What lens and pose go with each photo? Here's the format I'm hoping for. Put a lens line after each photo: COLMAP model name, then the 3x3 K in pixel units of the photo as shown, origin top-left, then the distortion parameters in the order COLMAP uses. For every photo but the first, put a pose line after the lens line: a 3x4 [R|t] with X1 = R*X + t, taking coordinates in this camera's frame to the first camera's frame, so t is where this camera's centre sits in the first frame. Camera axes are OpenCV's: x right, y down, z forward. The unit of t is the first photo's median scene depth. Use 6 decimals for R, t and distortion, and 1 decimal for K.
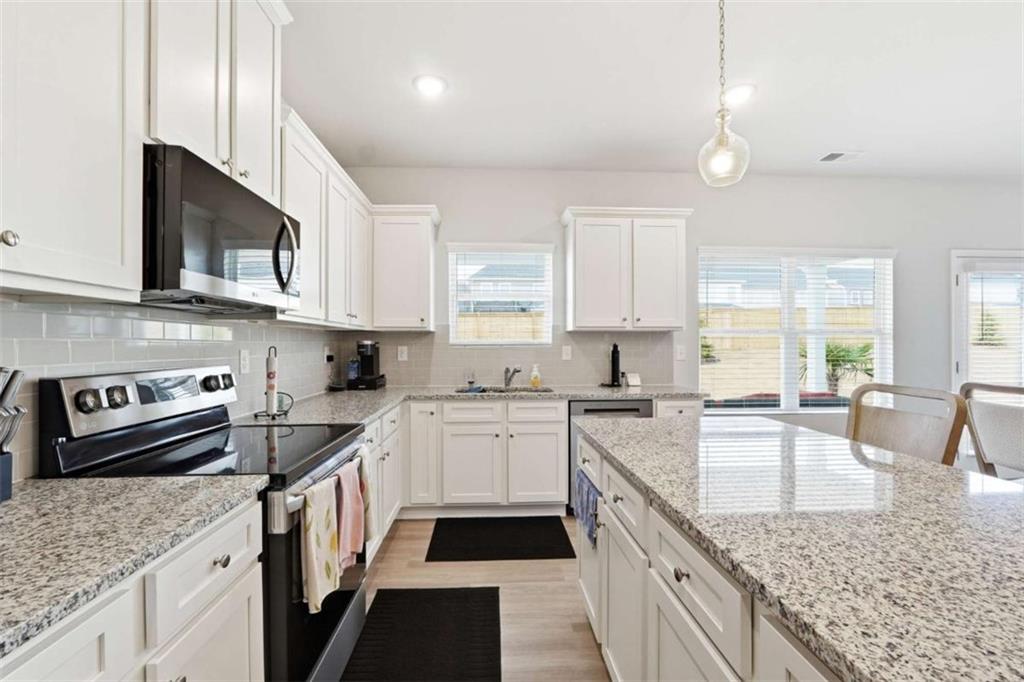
lens RADIAL K [[438.3, 0, 514.0], [0, 438.3, 338.9], [0, 0, 1]] dist [-0.022639, 0.000091]
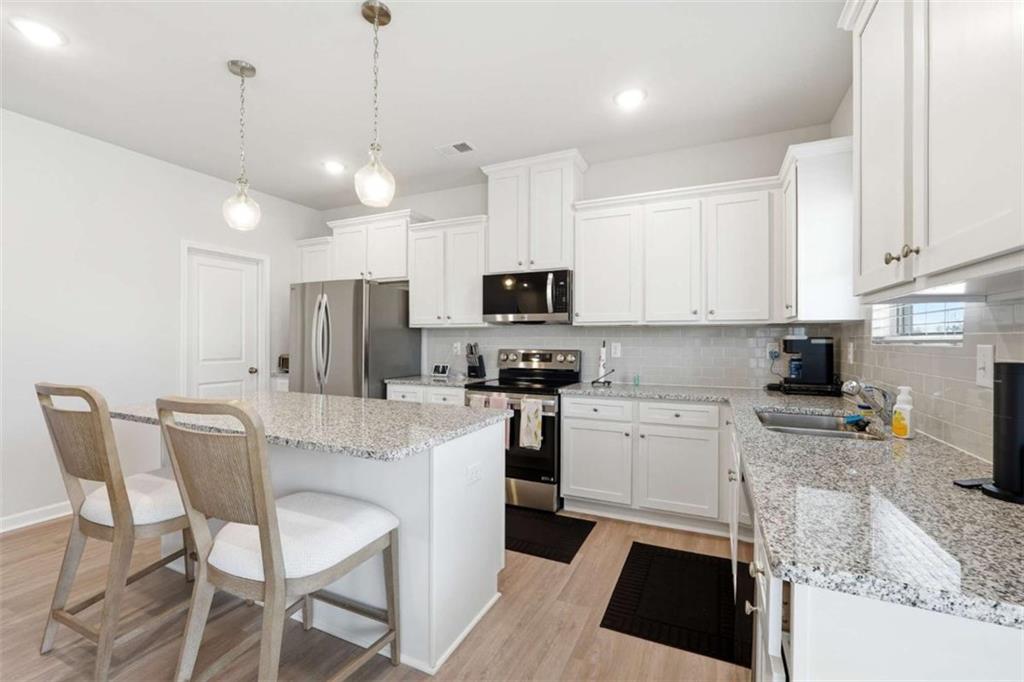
lens RADIAL K [[438.3, 0, 514.0], [0, 438.3, 338.9], [0, 0, 1]] dist [-0.022639, 0.000091]
pose [[-0.472488, -0.000381, -0.881337, 0.656043], [0.007614, 0.999961, -0.004514, 0.009967], [0.881304, -0.008844, -0.472466, 0.927839]]
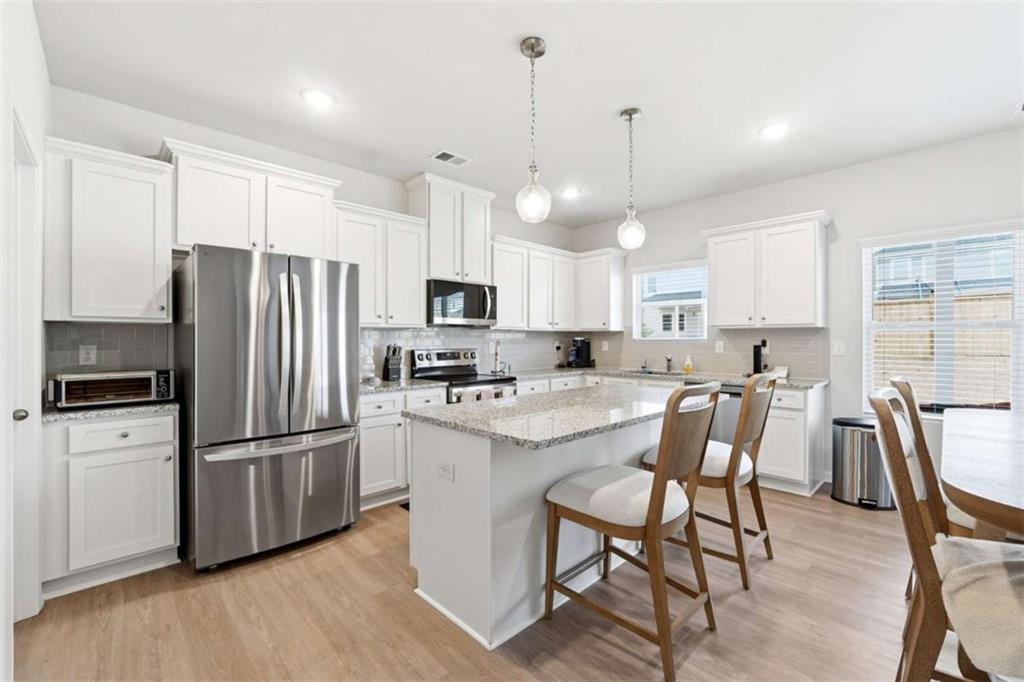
lens RADIAL K [[438.3, 0, 514.0], [0, 438.3, 338.9], [0, 0, 1]] dist [-0.022639, 0.000091]
pose [[0.669084, -0.001552, -0.743185, 0.712609], [0.010892, 0.999911, 0.007717, -0.005753], [0.743107, -0.013258, 0.669041, -0.259172]]
